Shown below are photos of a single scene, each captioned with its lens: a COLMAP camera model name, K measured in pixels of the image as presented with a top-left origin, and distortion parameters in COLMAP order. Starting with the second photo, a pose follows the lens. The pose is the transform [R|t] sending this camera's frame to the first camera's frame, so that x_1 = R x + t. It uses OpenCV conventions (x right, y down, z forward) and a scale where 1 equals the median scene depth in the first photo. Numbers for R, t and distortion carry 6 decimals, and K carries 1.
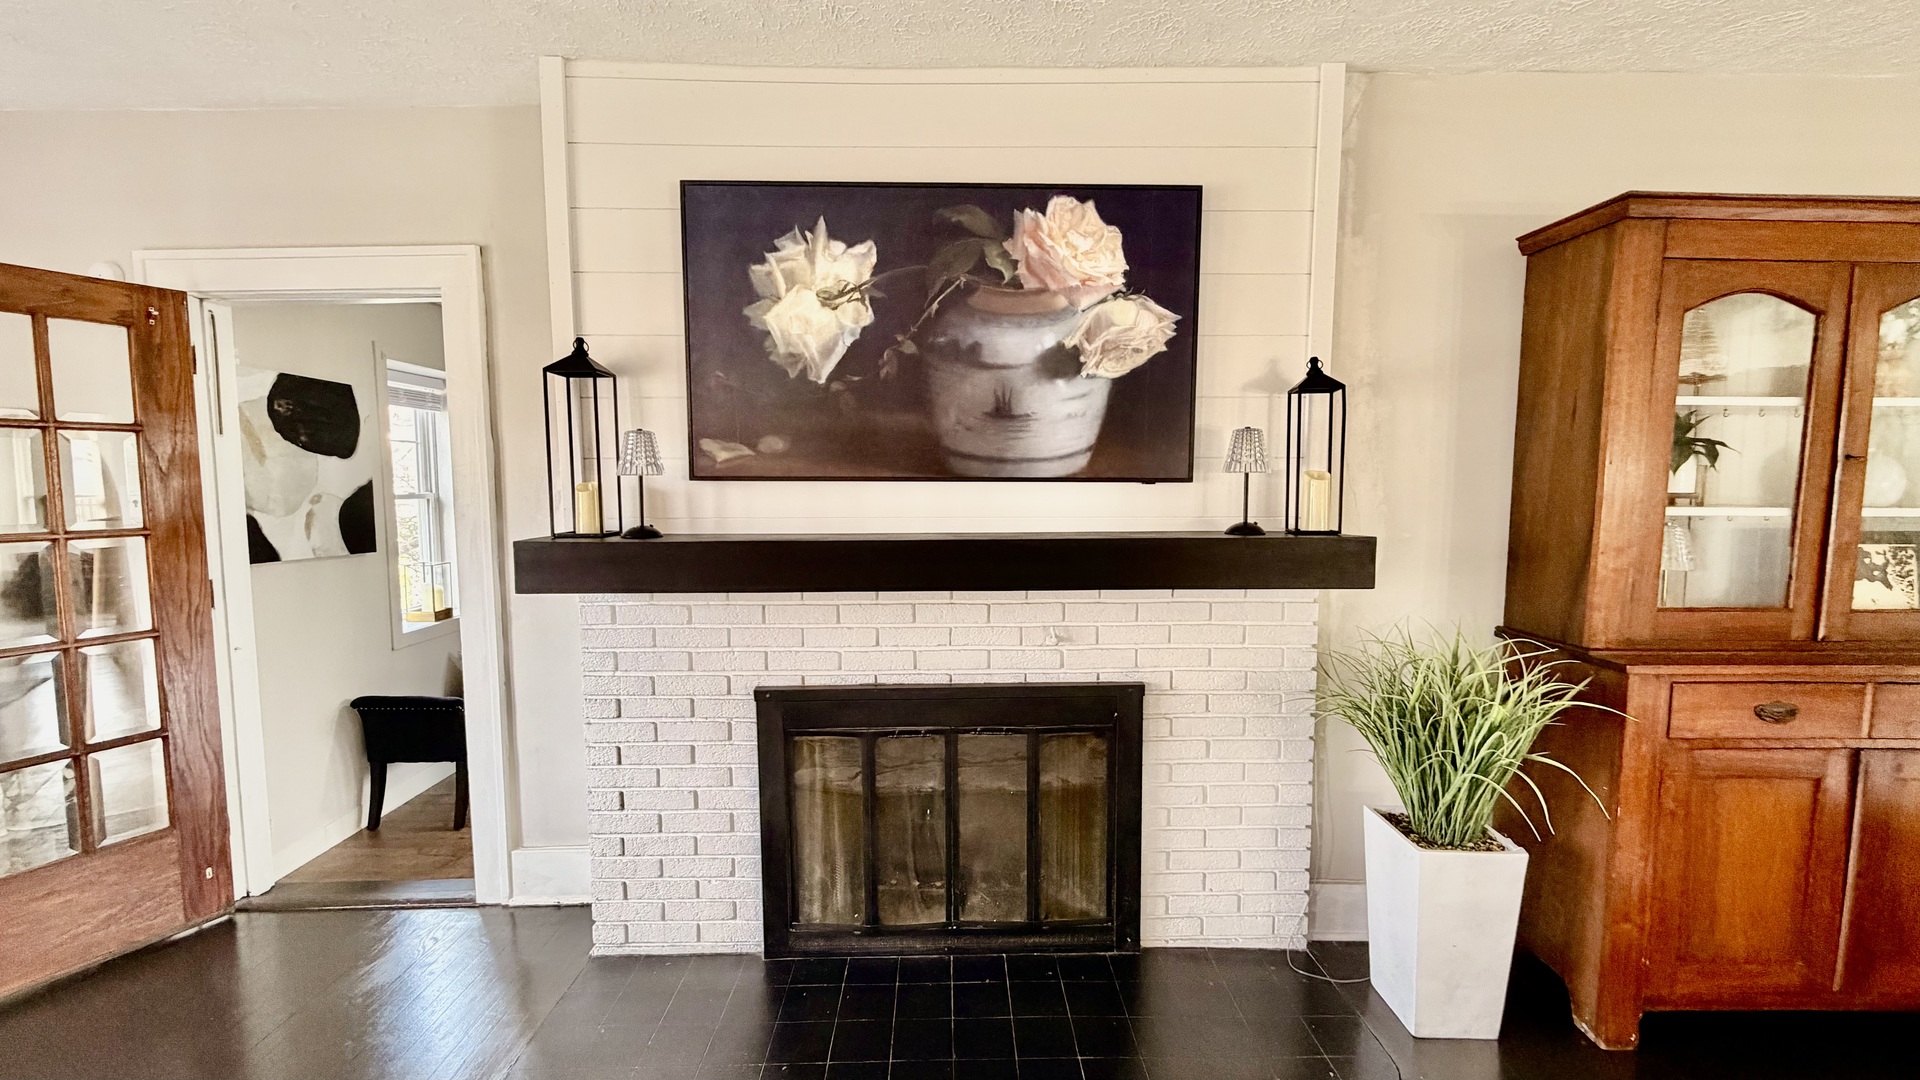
lens RADIAL K [[763.9, 0, 948.6], [0, 763.9, 539.4], [0, 0, 1]] dist [-0.001946, 0.000160]
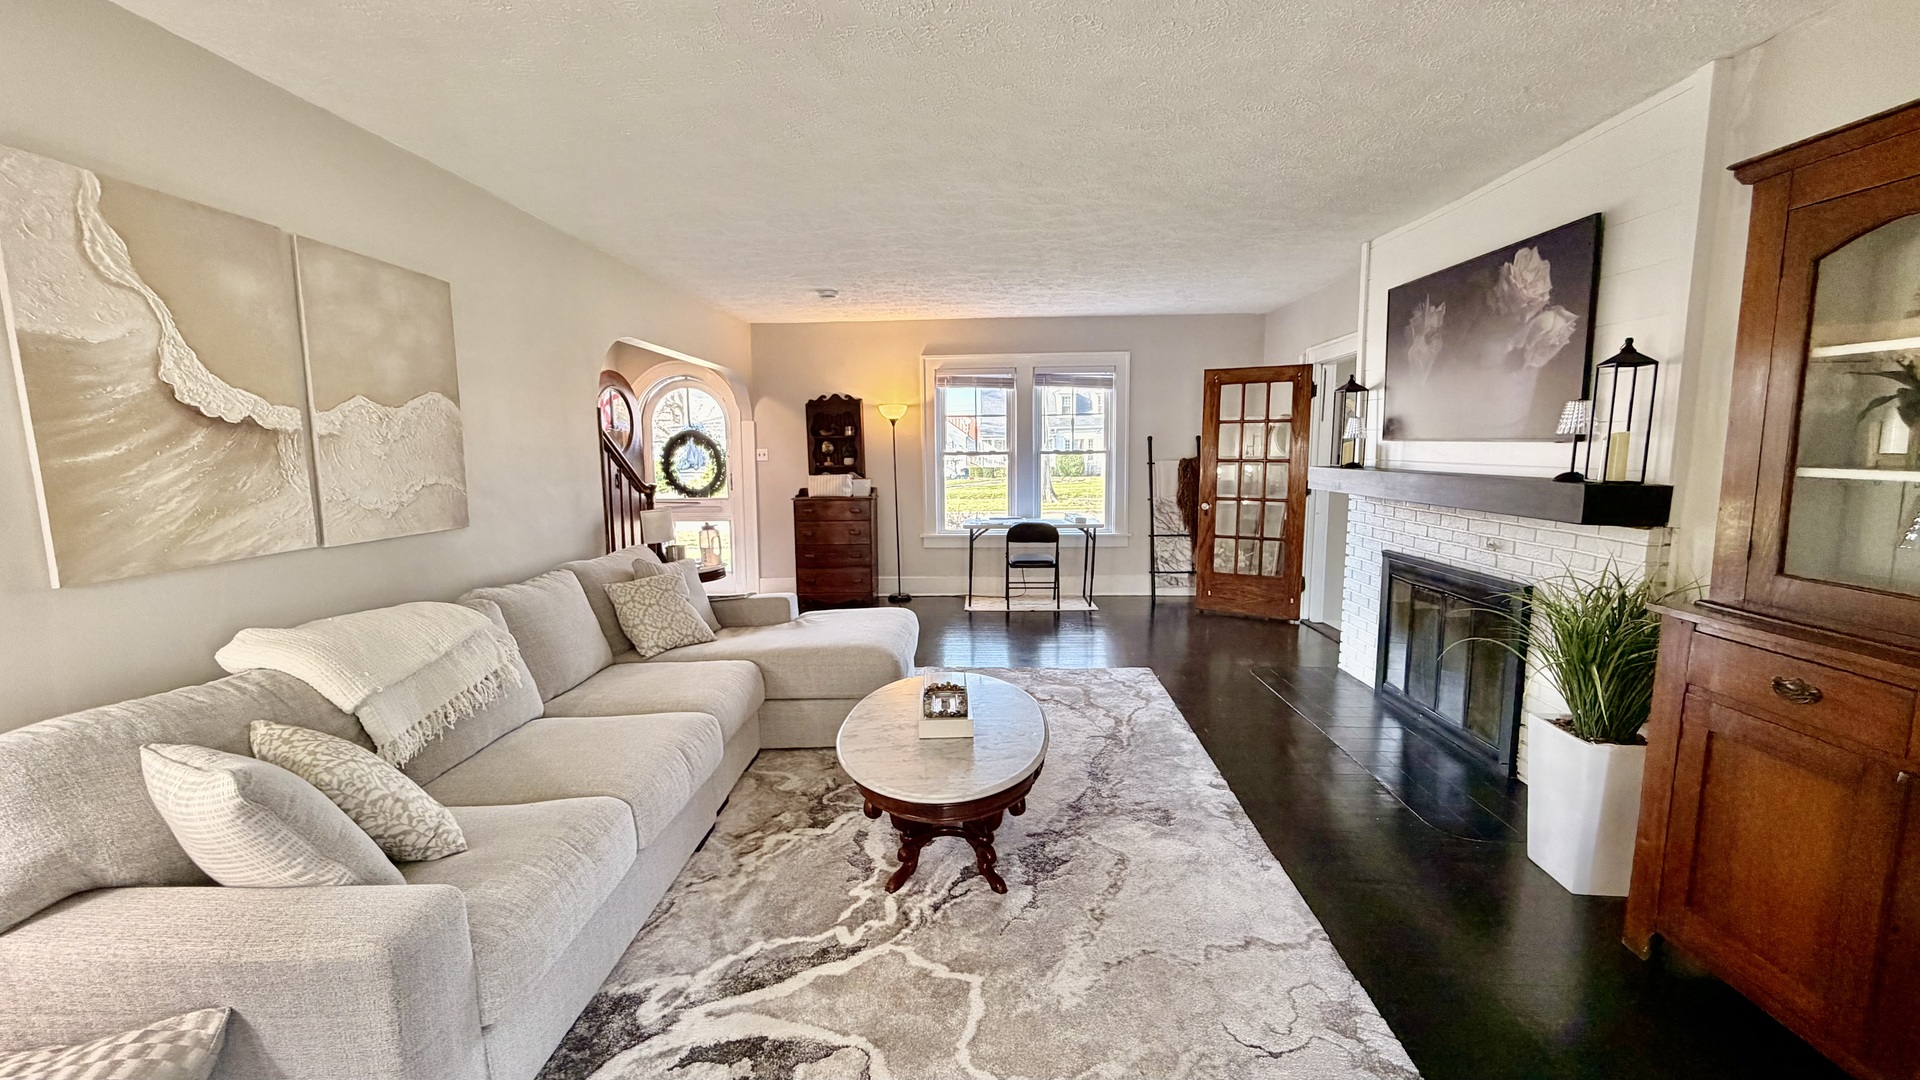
lens RADIAL K [[763.9, 0, 950.1], [0, 763.9, 547.4], [0, 0, 1]] dist [-0.001946, 0.000160]
pose [[-0.058122, 0.136838, -0.988887, 1.746861], [-0.074606, 0.987196, 0.140989, 0.000587], [0.995518, 0.081971, -0.047169, 0.004604]]
